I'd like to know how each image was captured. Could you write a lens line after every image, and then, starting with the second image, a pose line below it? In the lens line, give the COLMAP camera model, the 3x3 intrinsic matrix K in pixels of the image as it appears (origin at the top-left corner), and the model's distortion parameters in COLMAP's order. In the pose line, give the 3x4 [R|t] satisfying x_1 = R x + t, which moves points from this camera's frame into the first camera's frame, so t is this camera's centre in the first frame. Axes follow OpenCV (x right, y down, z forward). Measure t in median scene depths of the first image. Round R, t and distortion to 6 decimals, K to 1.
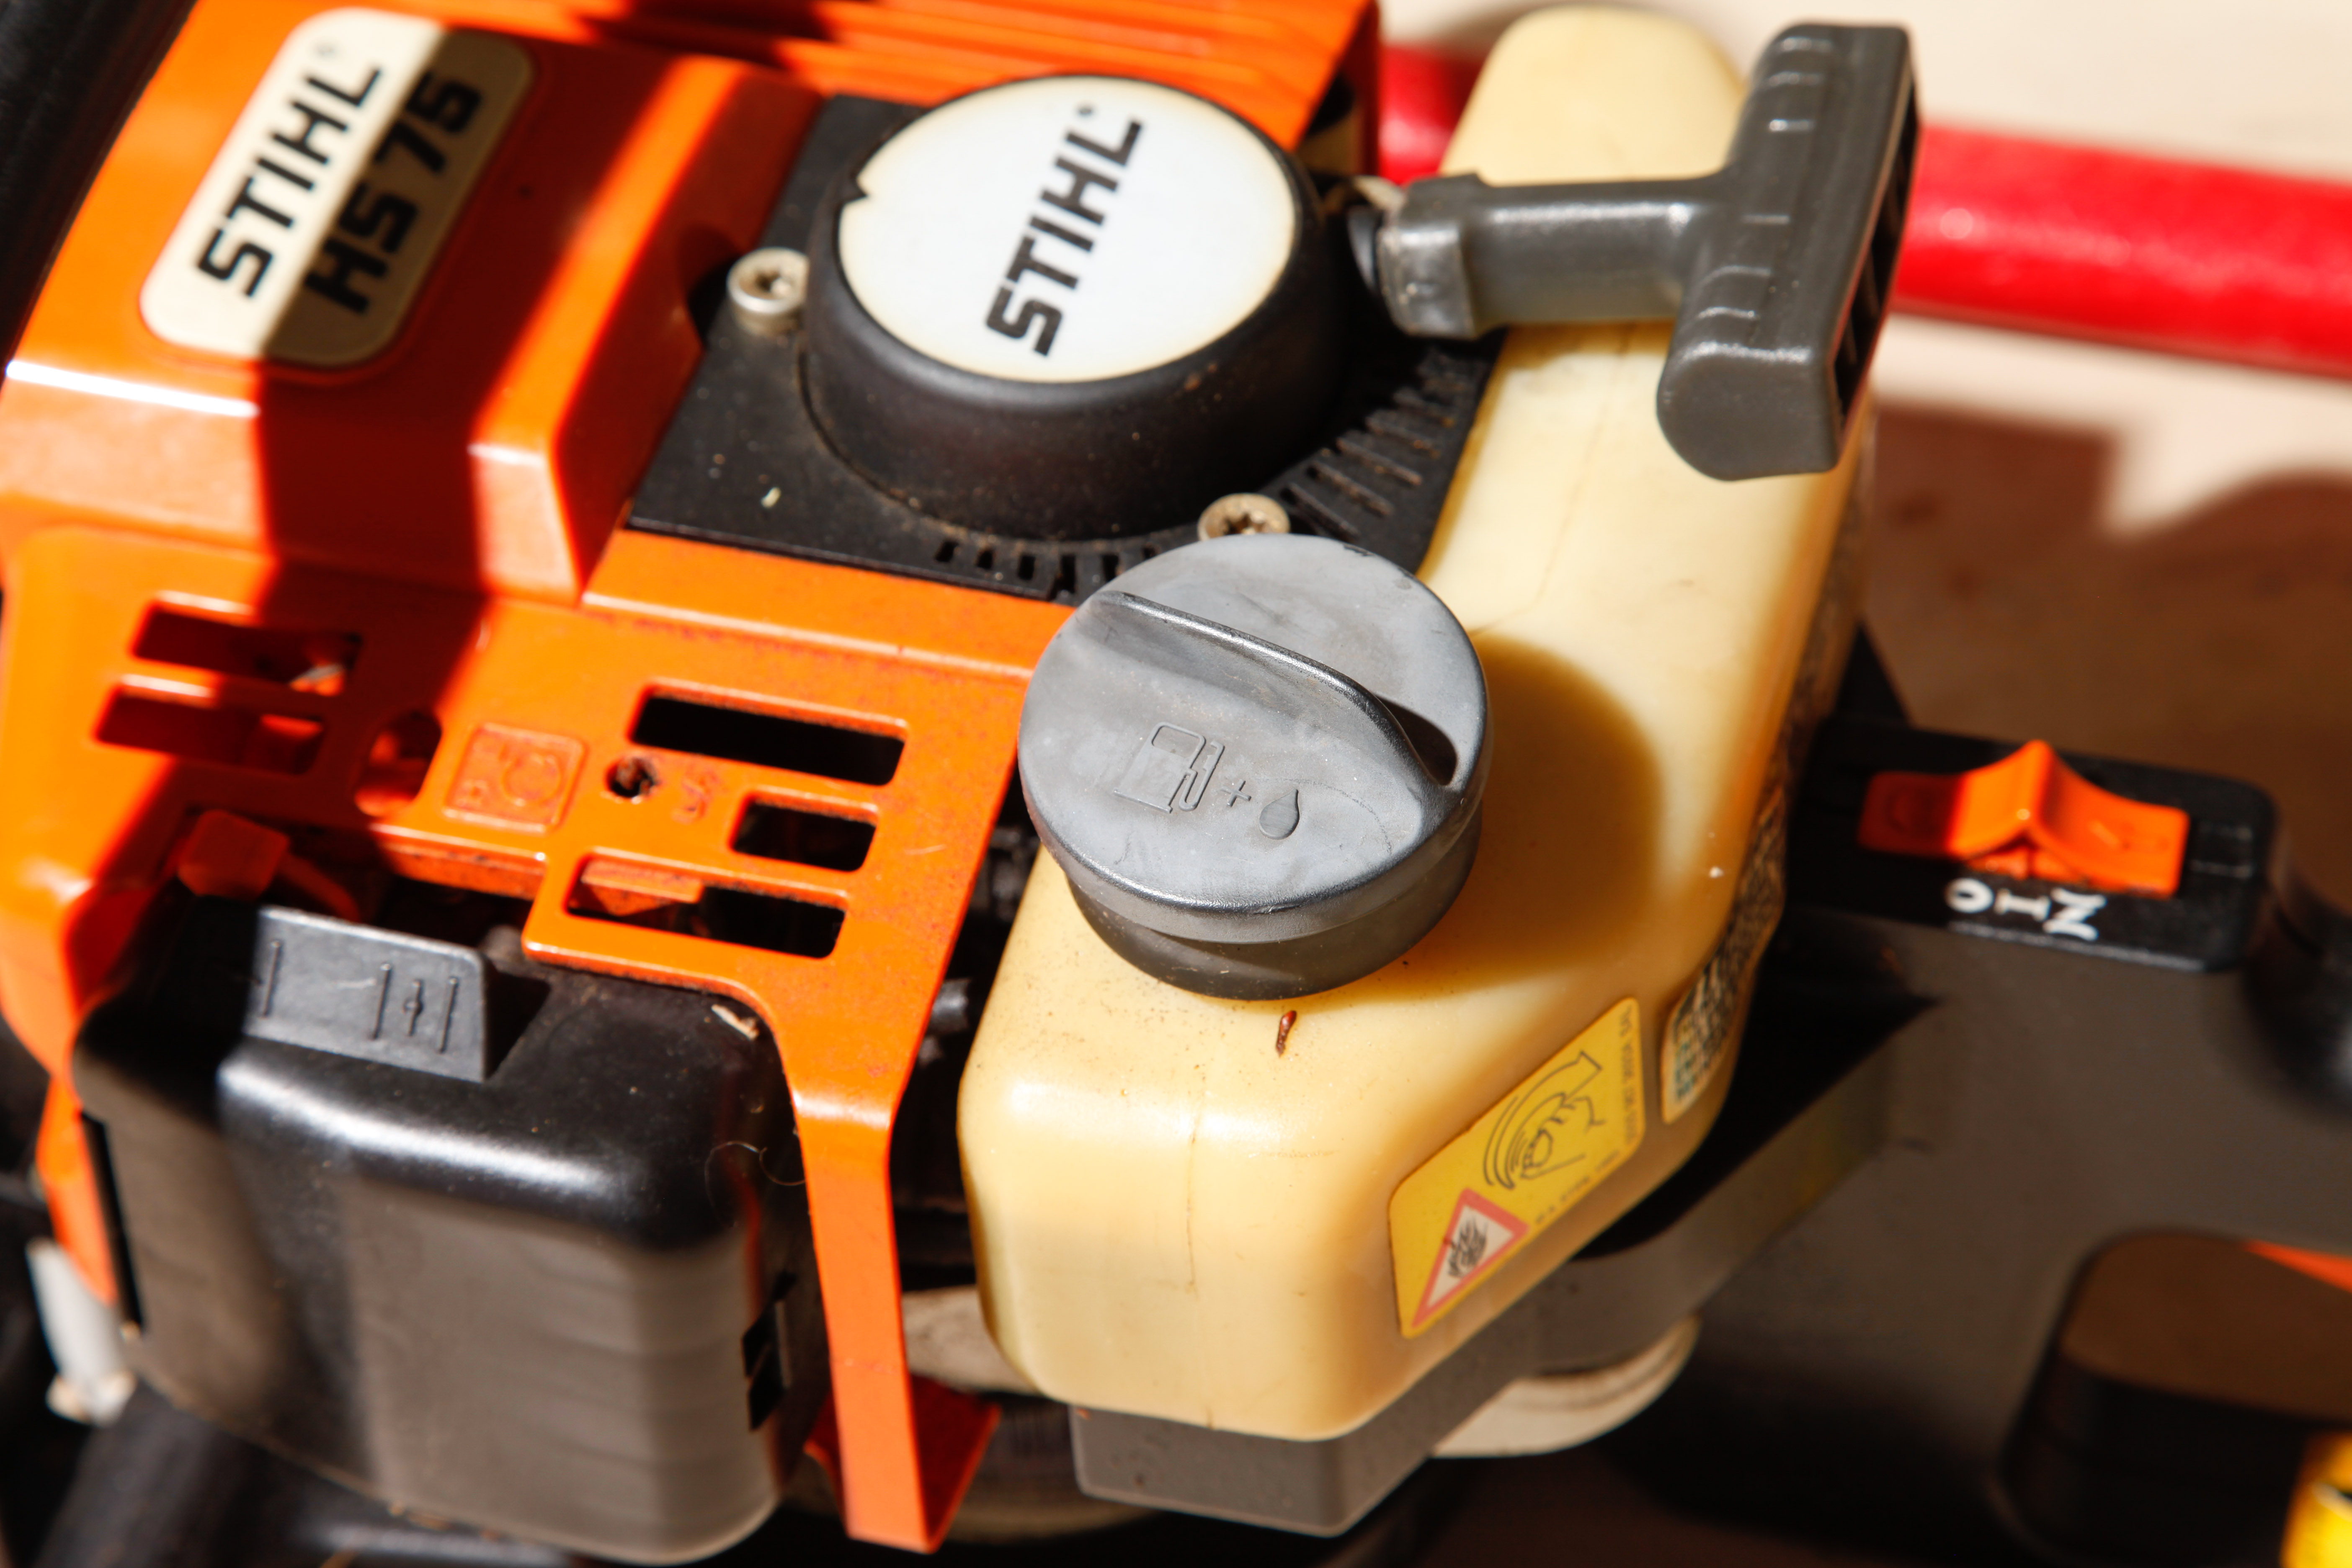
lens RADIAL K [[5302.6, 0, 1191.2], [0, 5302.6, 783.7], [0, 0, 1]] dist [0.286180, 0.000000]
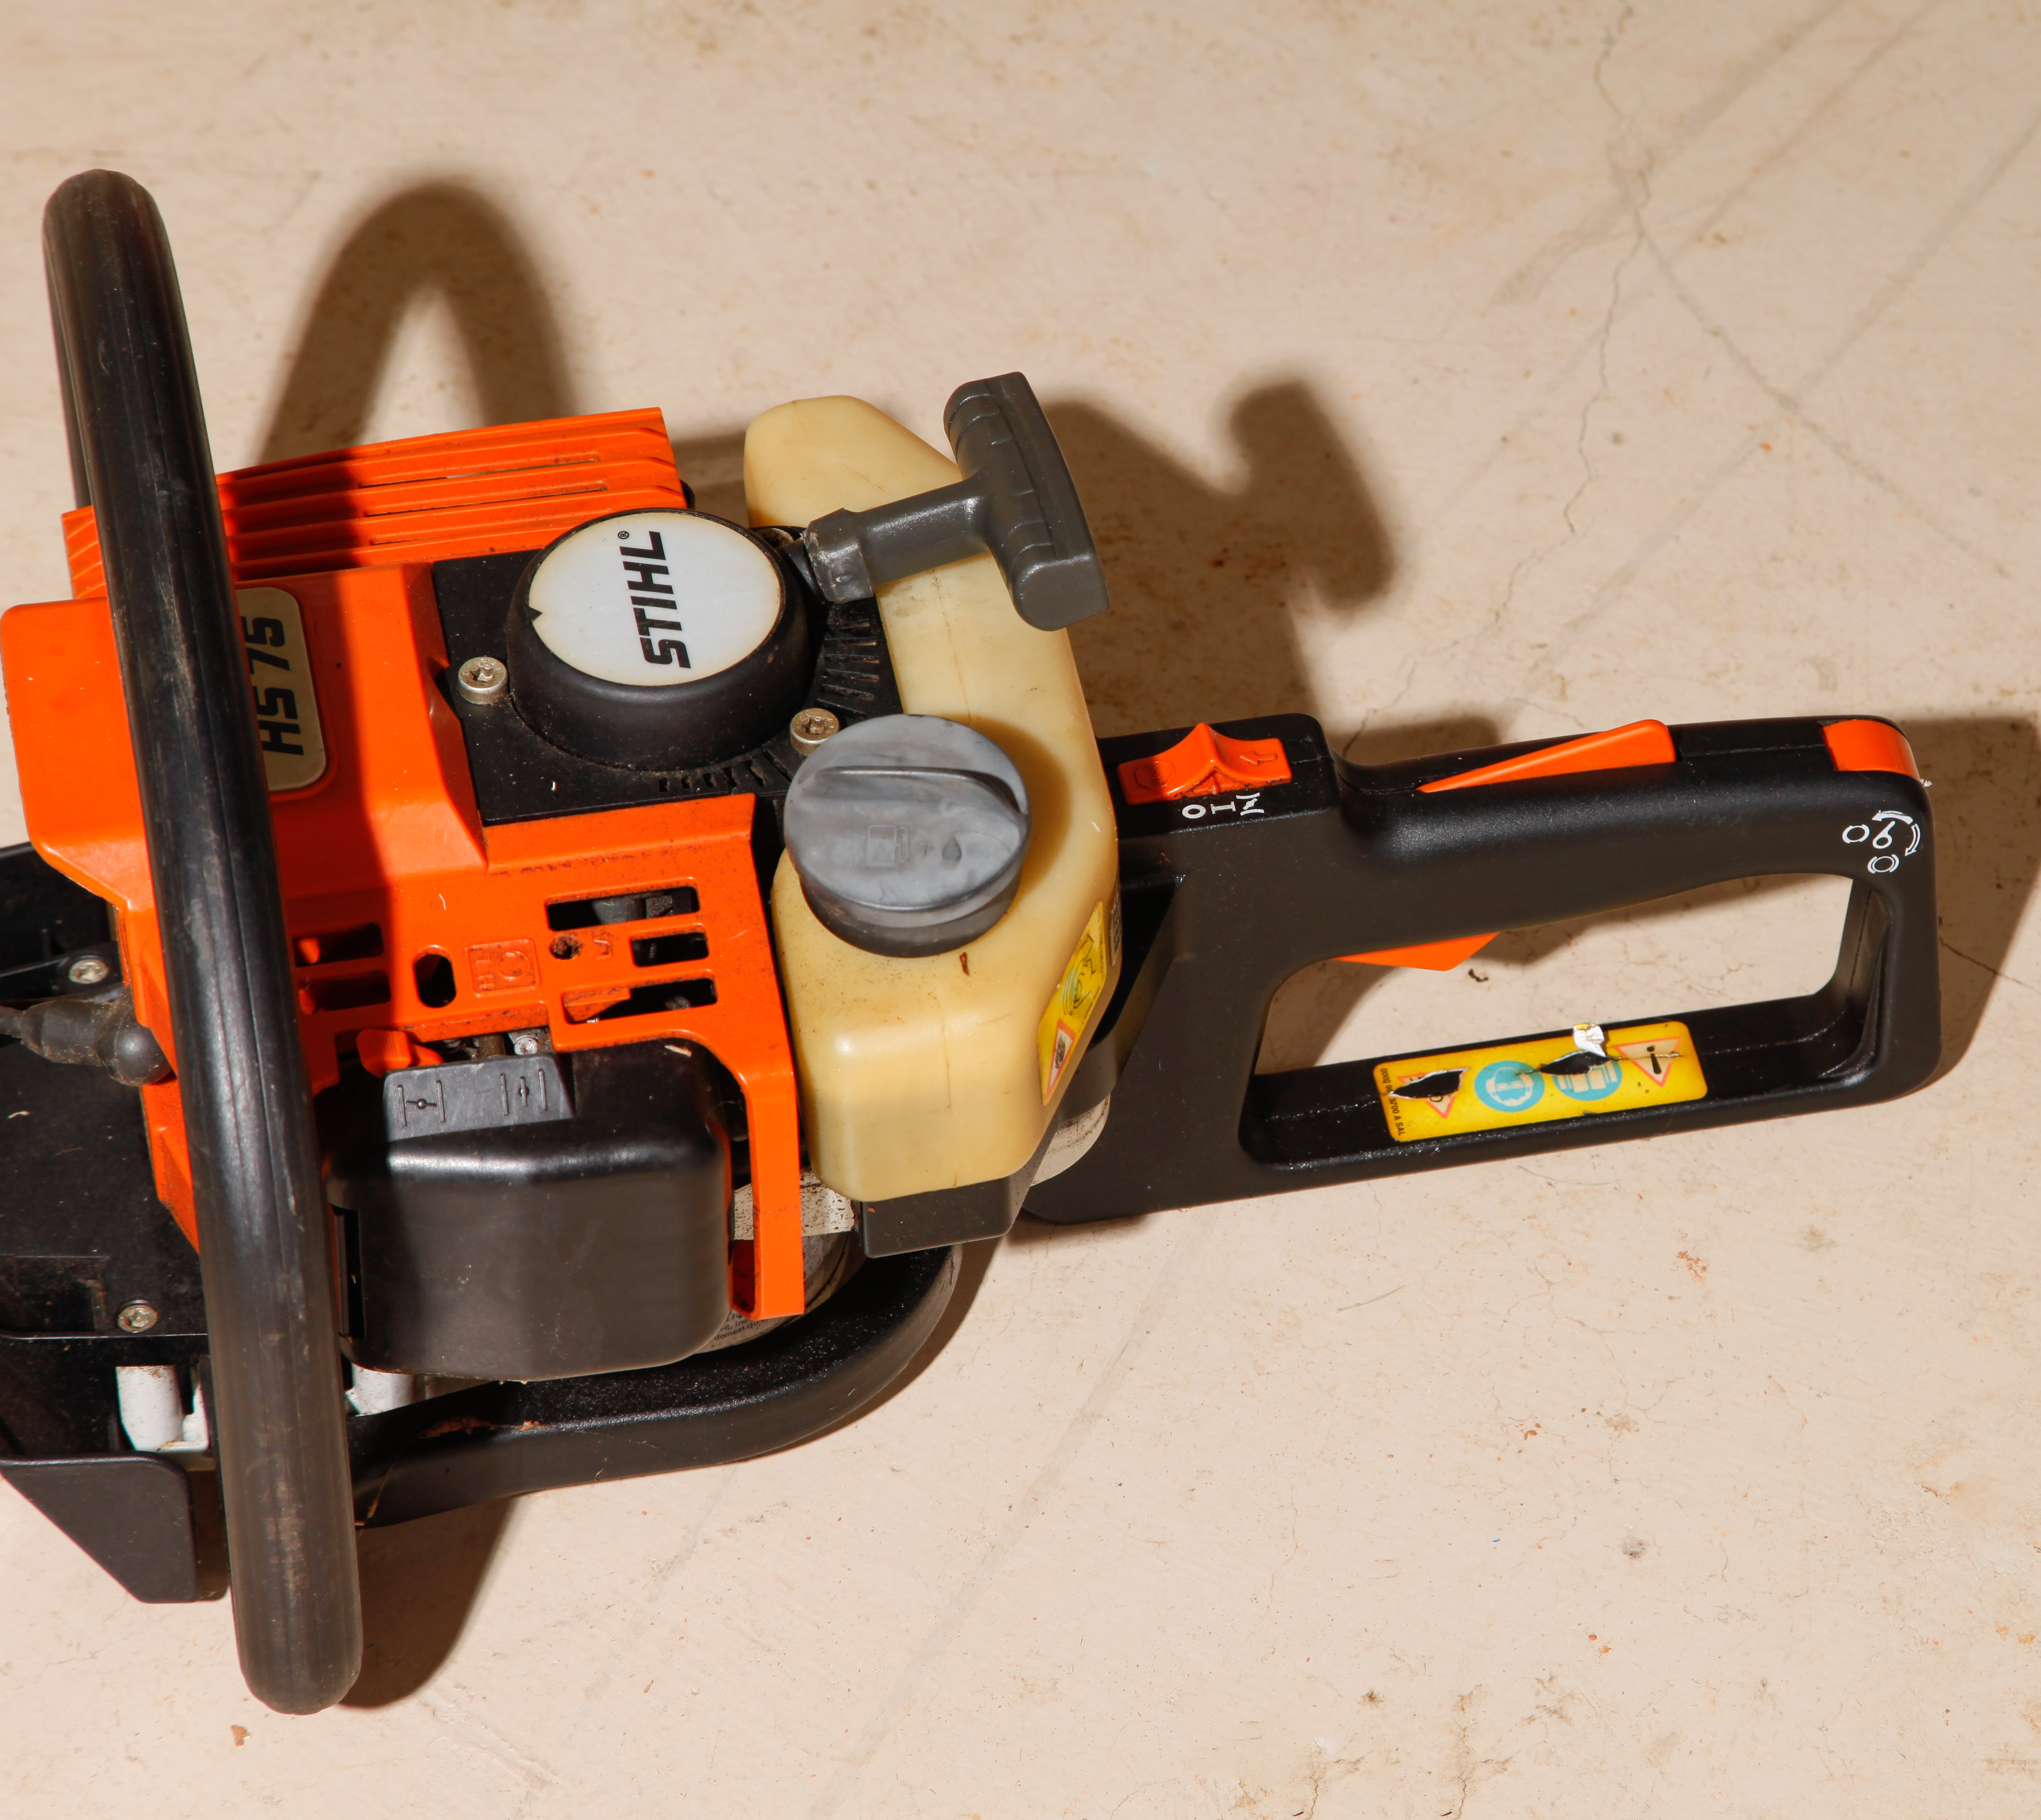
lens RADIAL K [[7540.3, 0, 1036.2], [0, 7540.3, 907.8], [0, 0, 1]] dist [0.653446, 0.000000]
pose [[0.891858, -0.287894, 0.348866, -0.850167], [0.293556, 0.955194, 0.037791, -0.064075], [-0.344115, 0.068707, 0.936410, -1.474562]]
